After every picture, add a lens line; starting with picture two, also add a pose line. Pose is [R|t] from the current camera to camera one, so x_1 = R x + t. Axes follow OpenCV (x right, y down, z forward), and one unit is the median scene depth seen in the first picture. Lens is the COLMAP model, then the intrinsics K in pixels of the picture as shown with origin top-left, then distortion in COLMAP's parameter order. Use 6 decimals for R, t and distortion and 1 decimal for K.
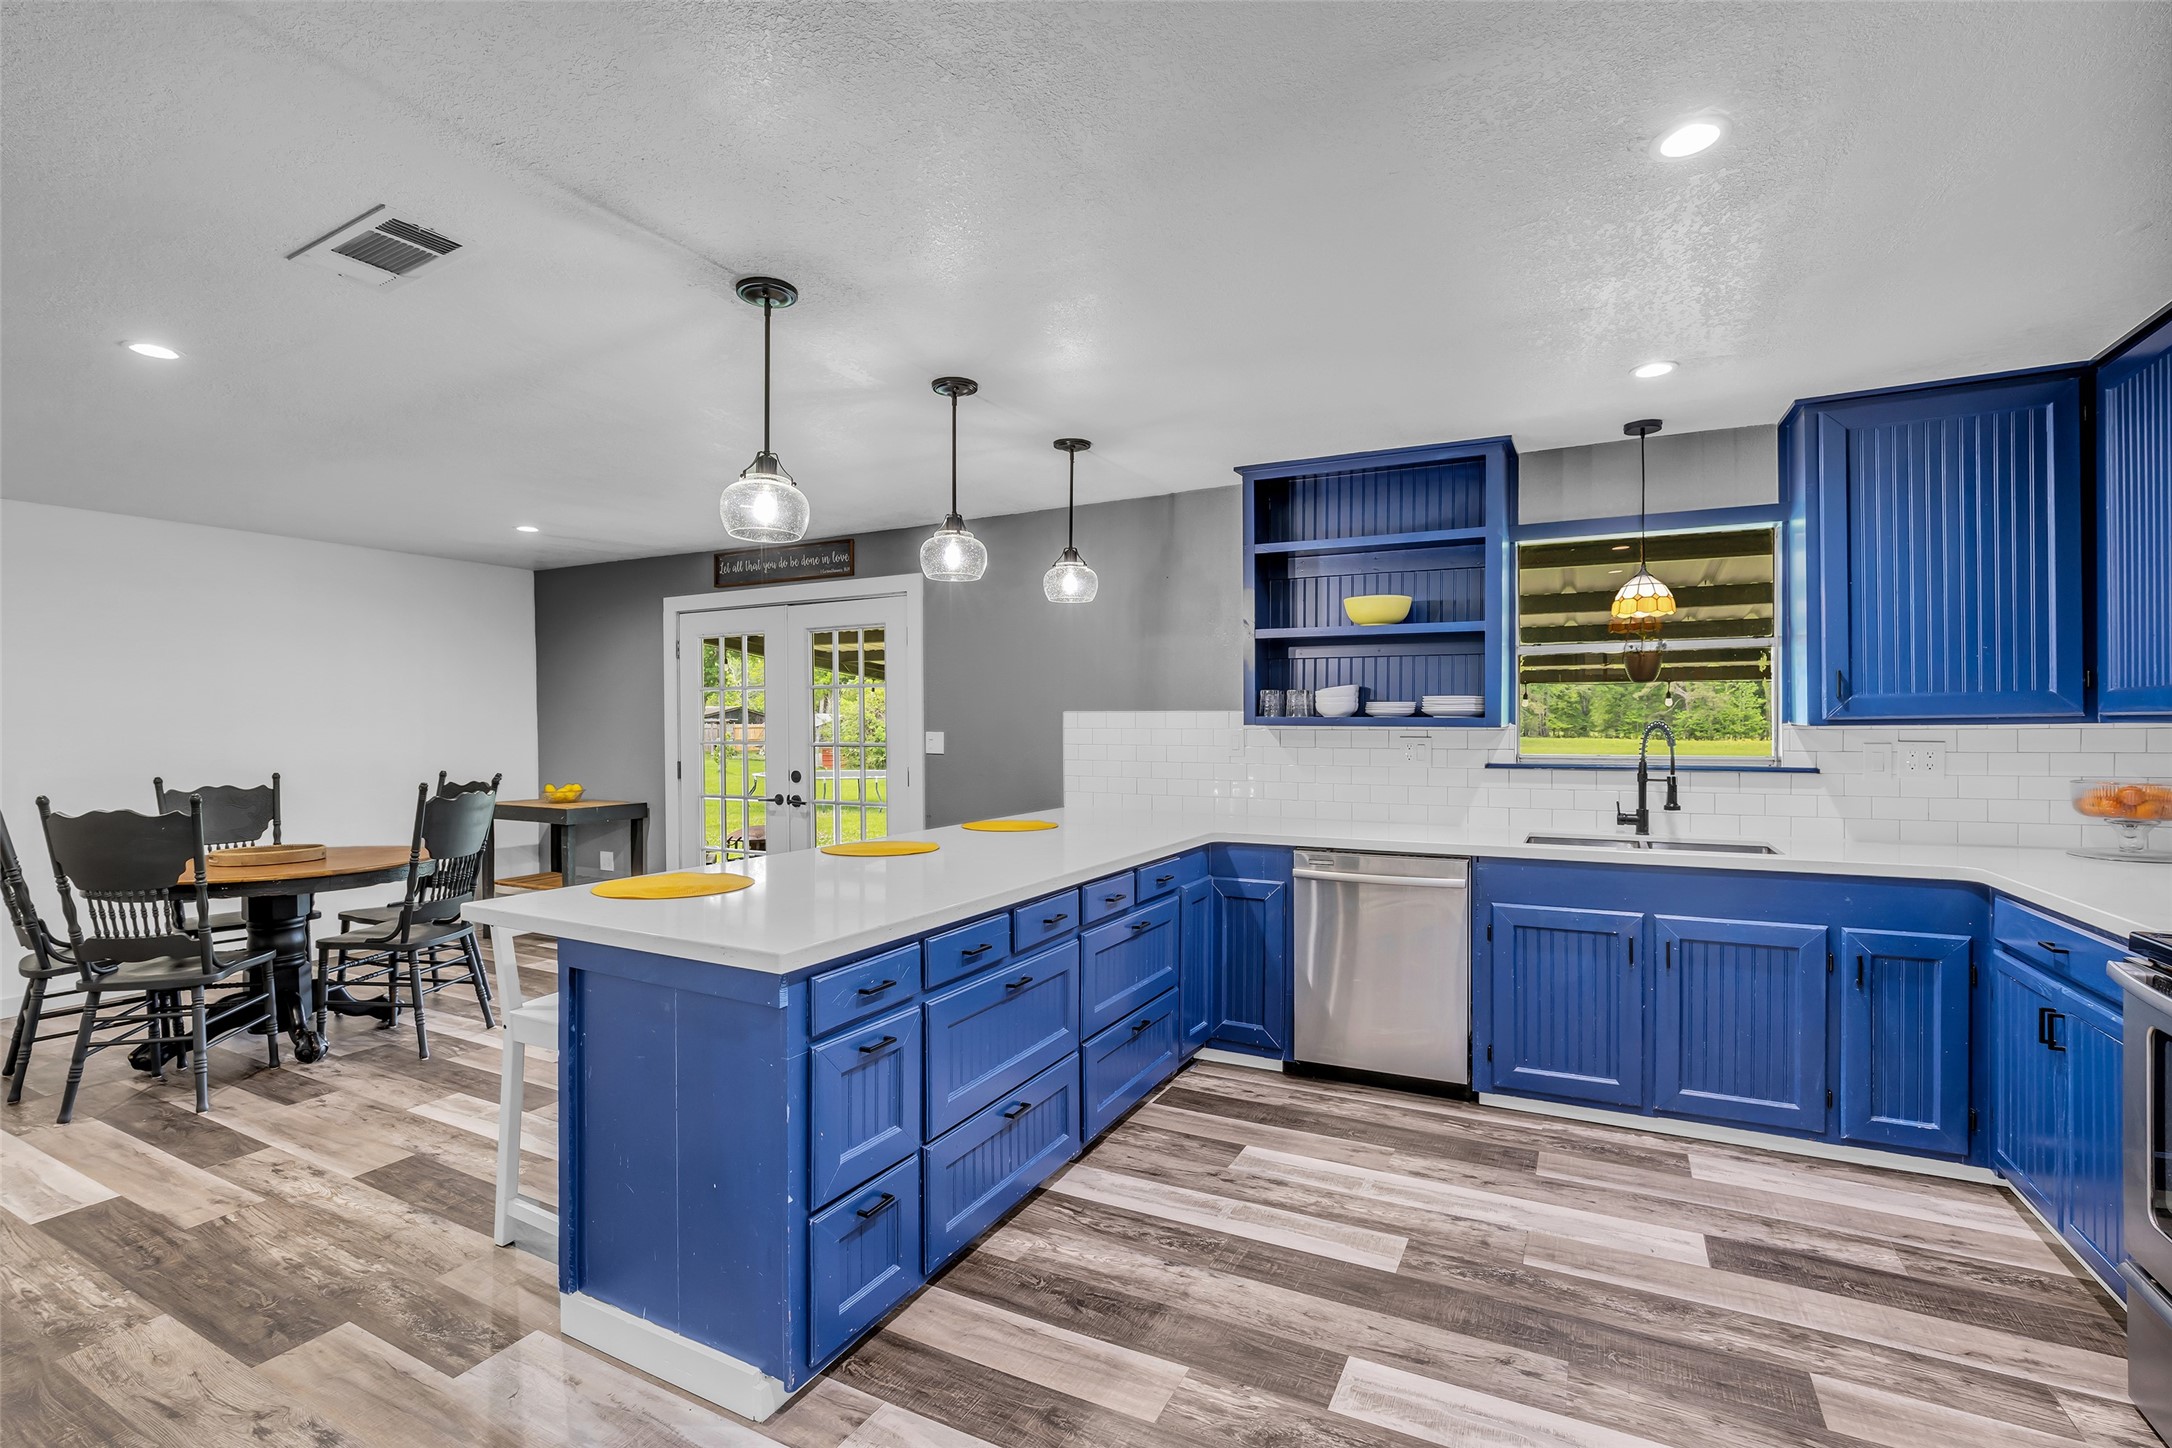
lens RADIAL K [[992.4, 0, 1087.0], [0, 992.4, 729.9], [0, 0, 1]] dist [-0.021046, 0.005035]
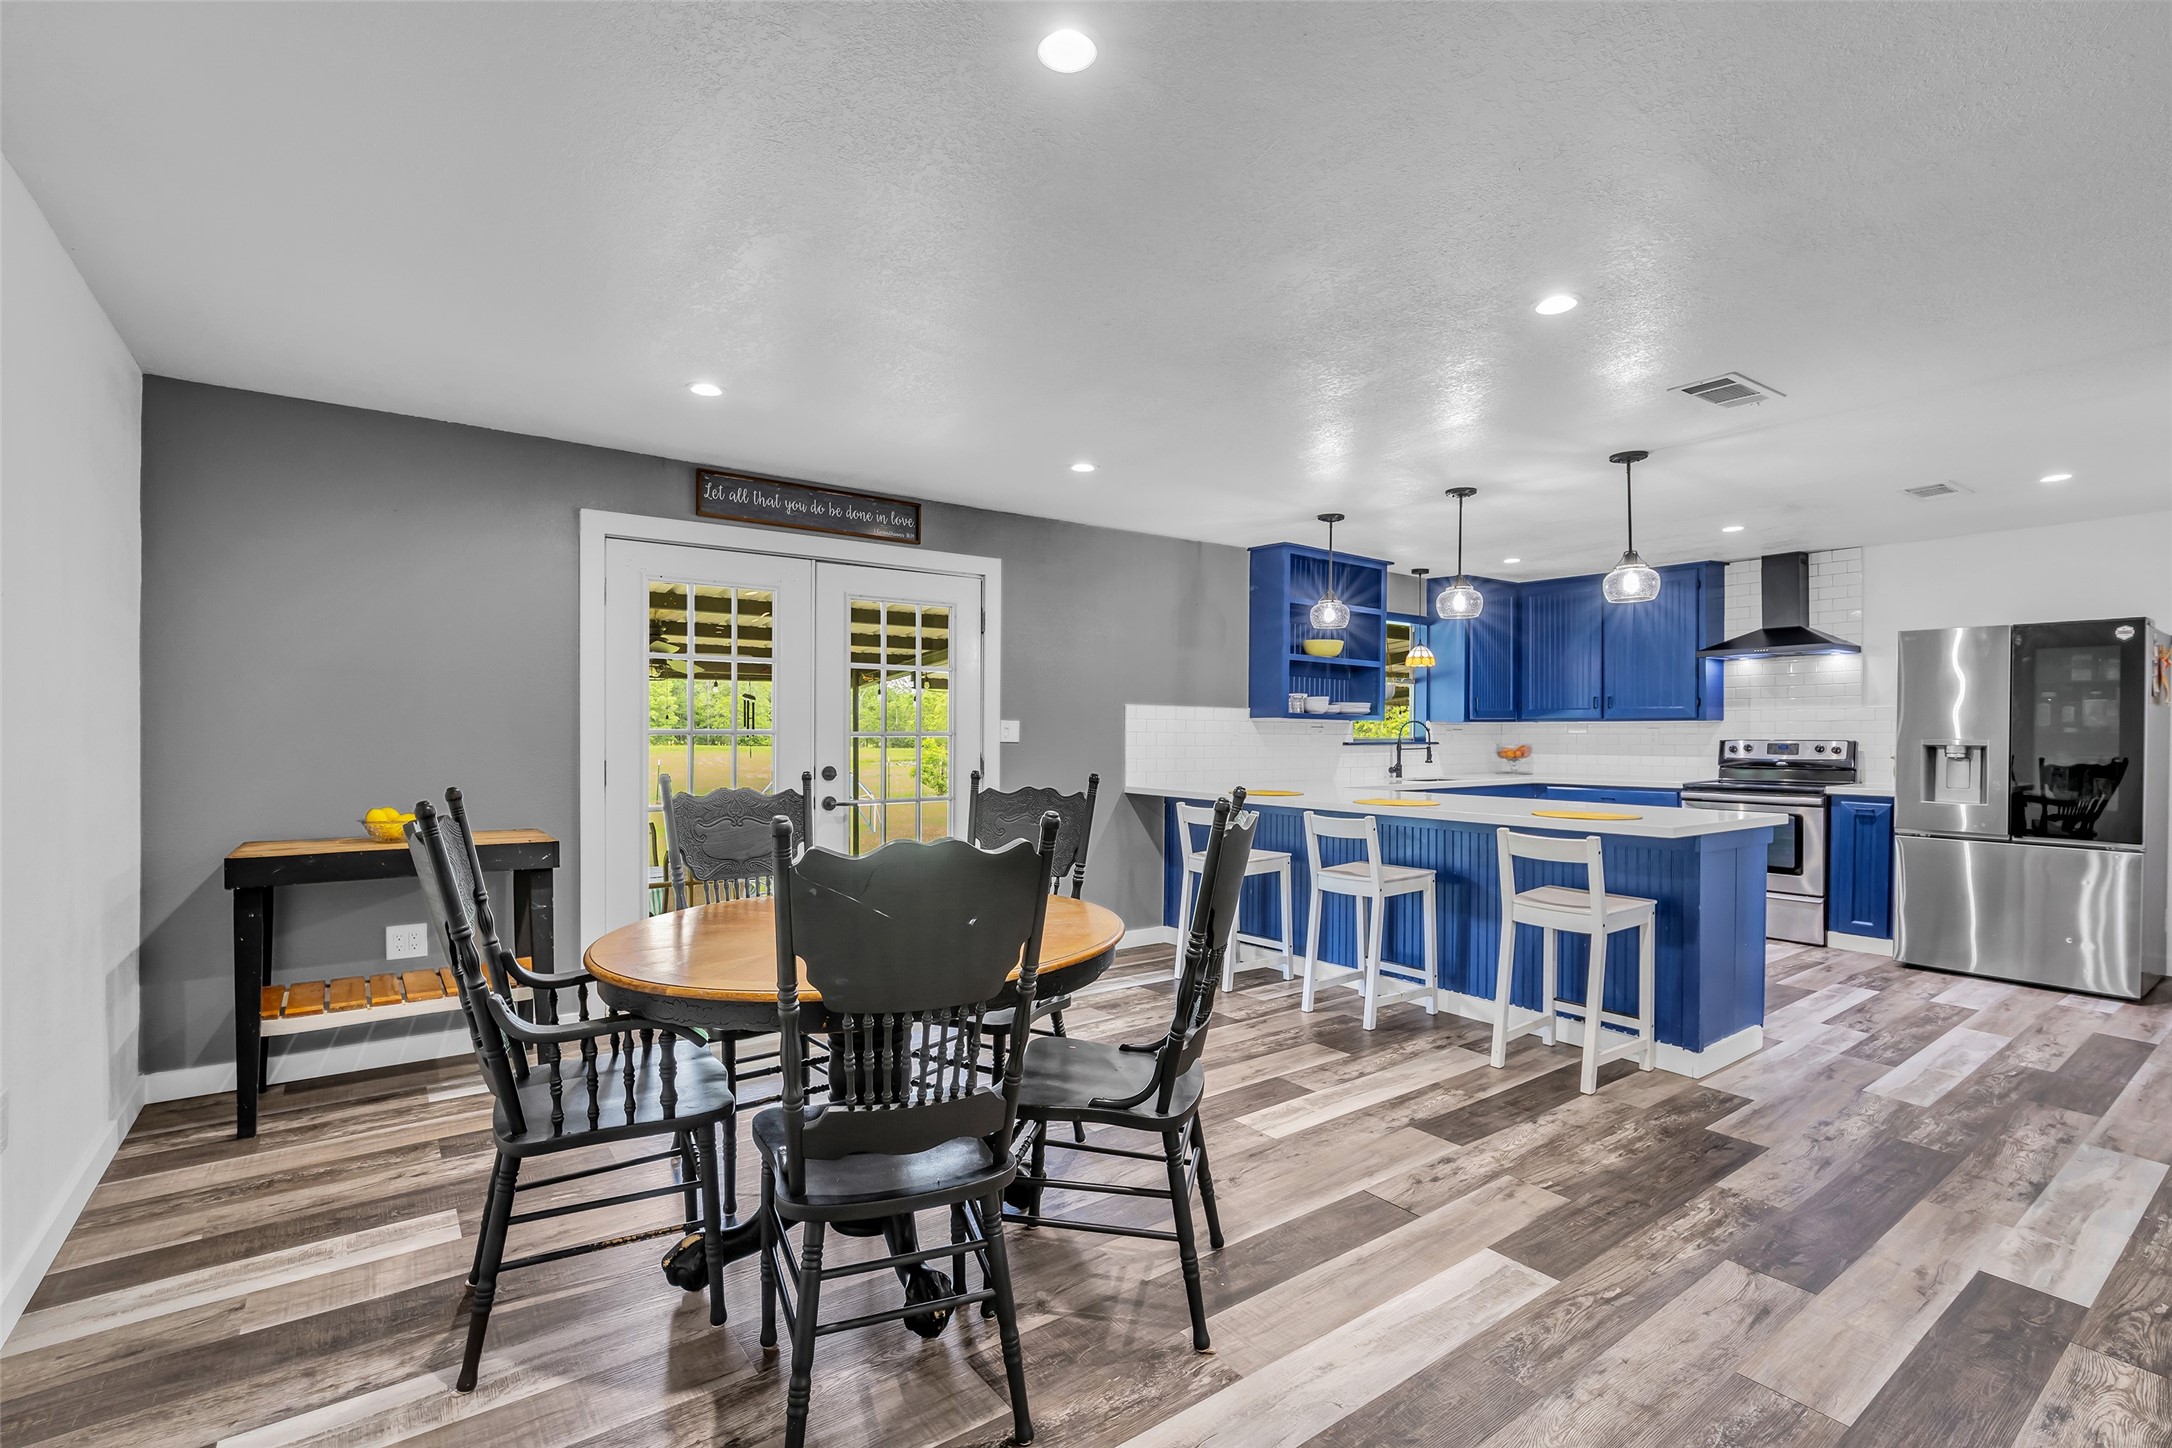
lens RADIAL K [[992.4, 0, 1070.1], [0, 992.4, 731.4], [0, 0, 1]] dist [-0.021046, 0.005035]
pose [[0.438230, 0.004688, 0.898851, -1.355897], [-0.000631, 0.999988, -0.004908, 0.023517], [-0.898863, 0.001583, 0.438228, 0.670595]]
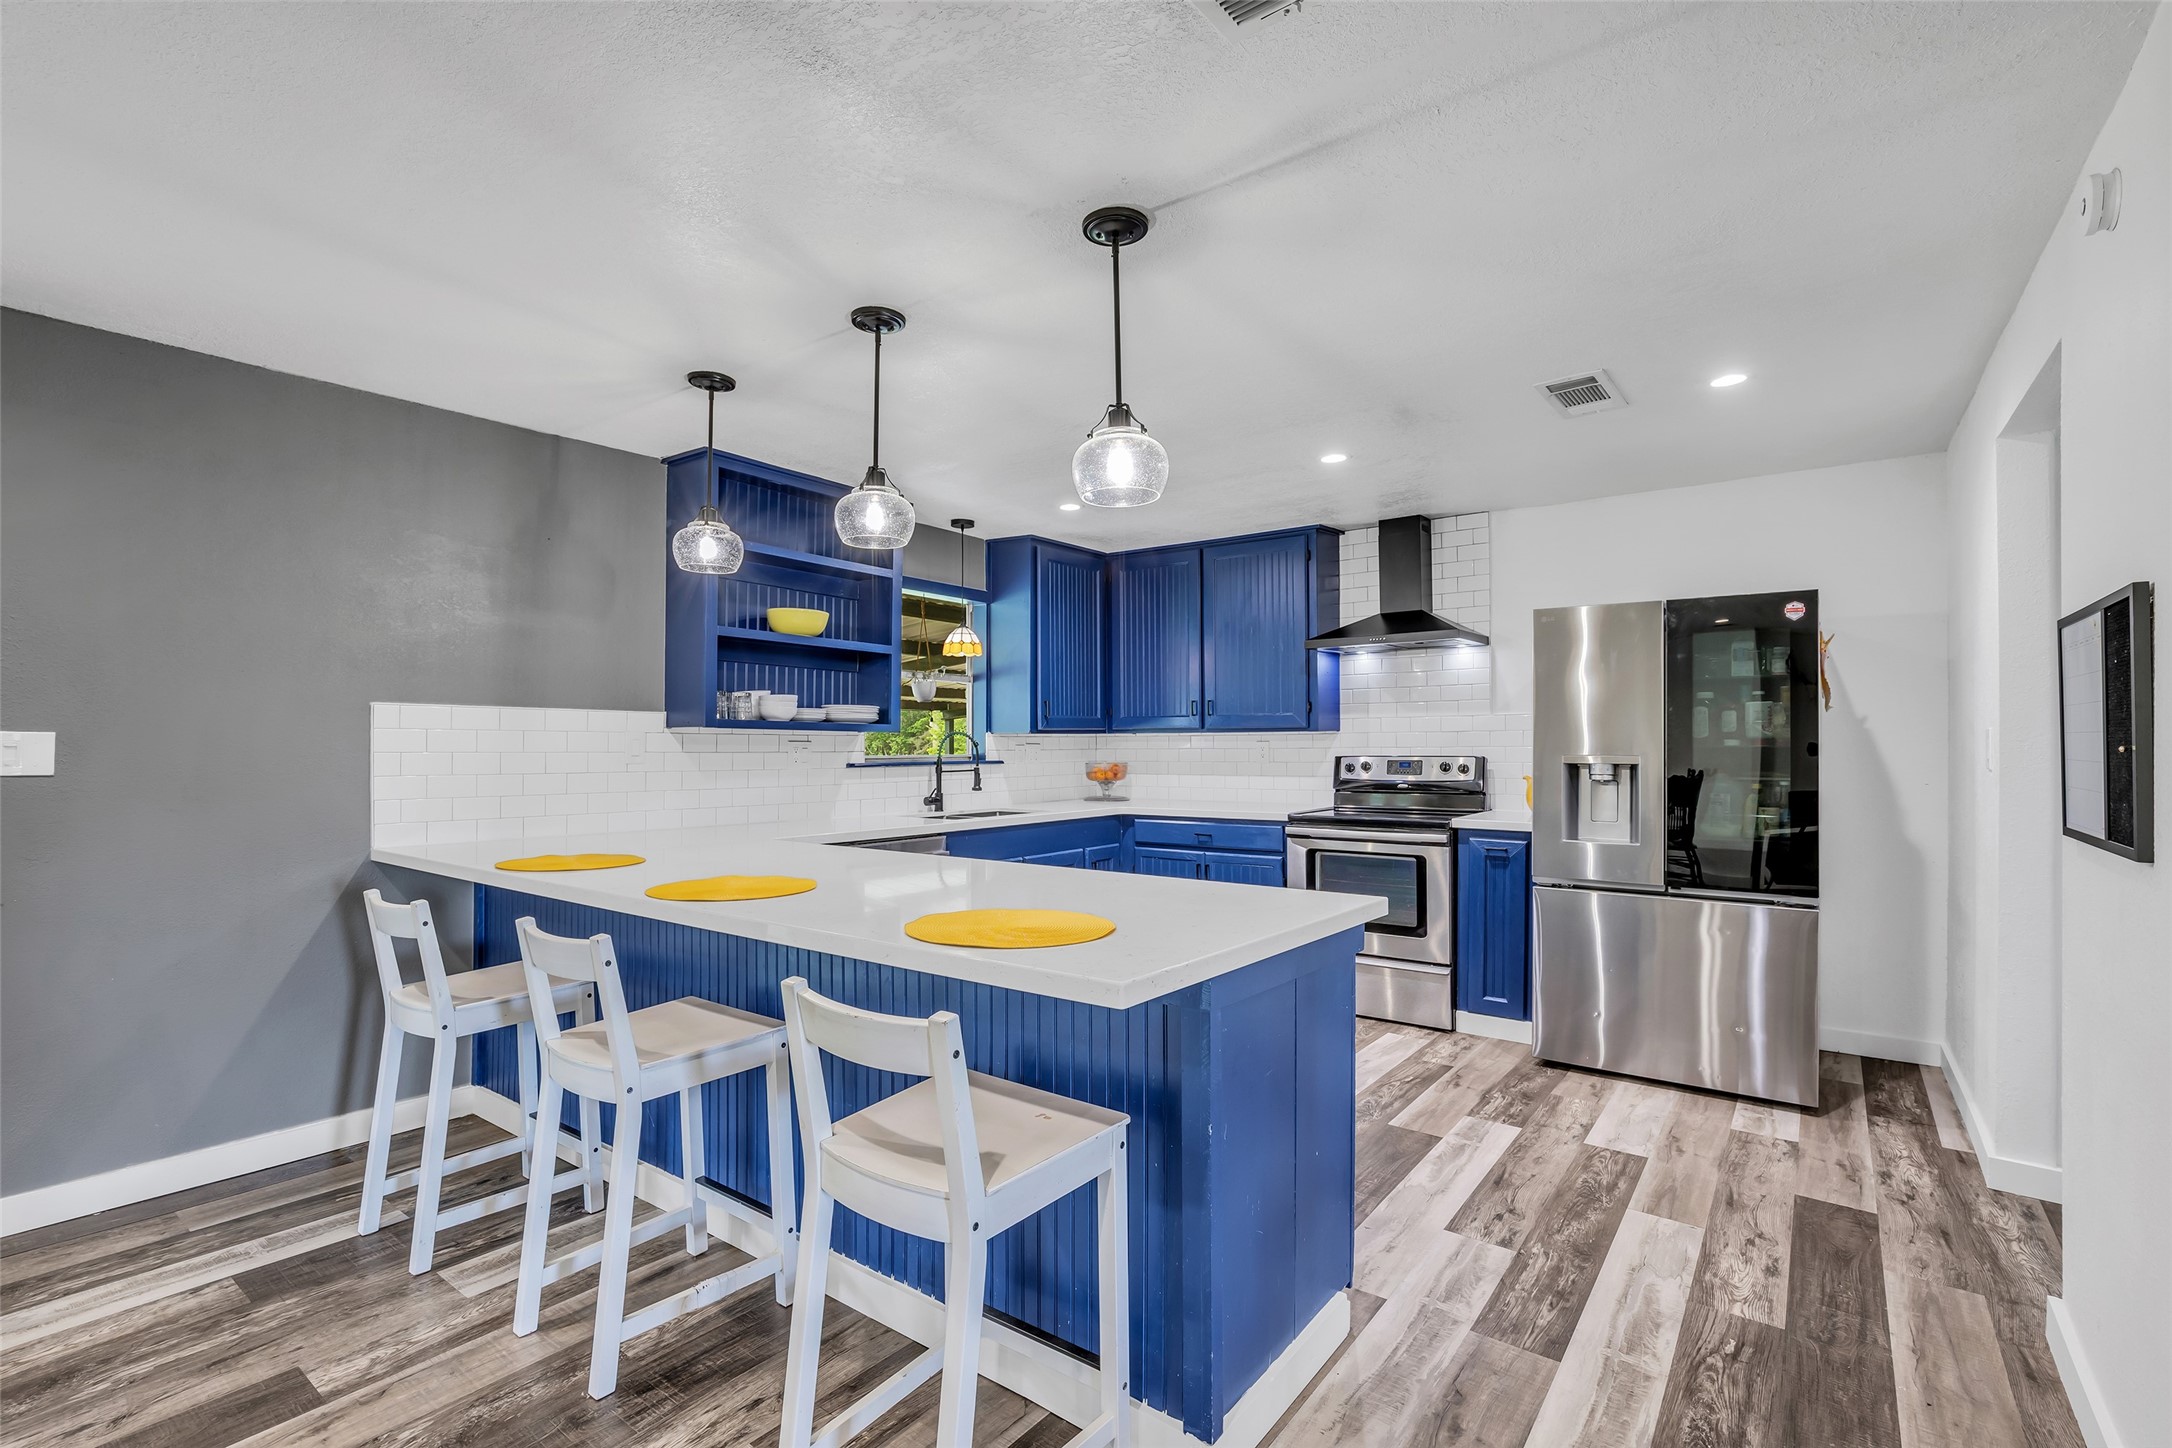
lens RADIAL K [[992.4, 0, 1072.1], [0, 992.4, 730.0], [0, 0, 1]] dist [-0.021046, 0.005035]
pose [[0.168361, 0.018594, 0.985550, -0.720260], [0.005419, 0.999790, -0.019788, 0.018533], [-0.985711, 0.008672, 0.168224, 0.533436]]
